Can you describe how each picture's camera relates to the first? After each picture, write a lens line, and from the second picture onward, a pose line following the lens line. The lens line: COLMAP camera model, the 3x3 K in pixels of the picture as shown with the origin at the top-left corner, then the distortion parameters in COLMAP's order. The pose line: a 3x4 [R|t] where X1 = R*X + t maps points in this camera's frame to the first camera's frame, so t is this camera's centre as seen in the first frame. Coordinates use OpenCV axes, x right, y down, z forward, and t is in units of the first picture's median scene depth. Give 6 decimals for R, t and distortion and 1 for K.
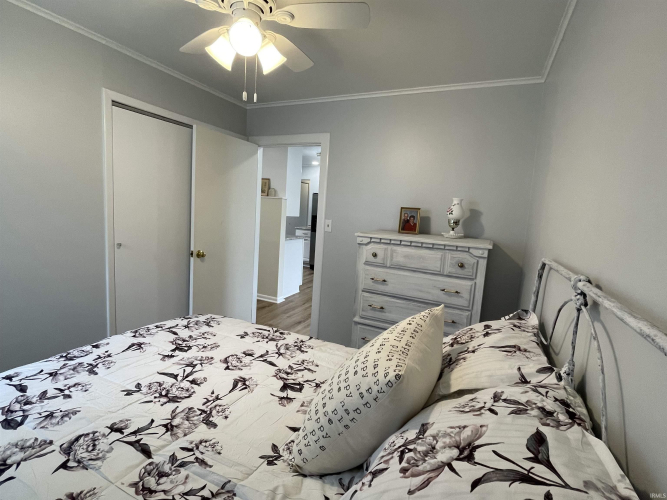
lens RADIAL K [[320.9, 0, 334.8], [0, 320.9, 249.1], [0, 0, 1]] dist [-0.003510, -0.000968]
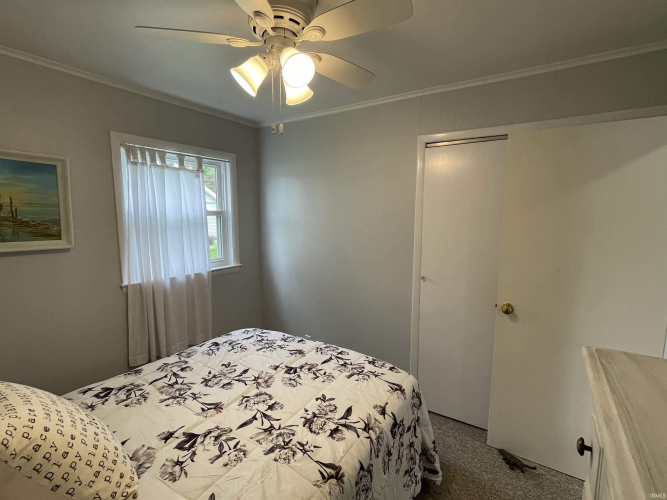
lens RADIAL K [[320.9, 0, 333.4], [0, 320.9, 250.9], [0, 0, 1]] dist [-0.003510, -0.000968]
pose [[-0.125396, 0.053268, -0.990676, 0.627403], [-0.127685, 0.989387, 0.069360, -0.211202], [0.983856, 0.135192, -0.117264, 1.280097]]
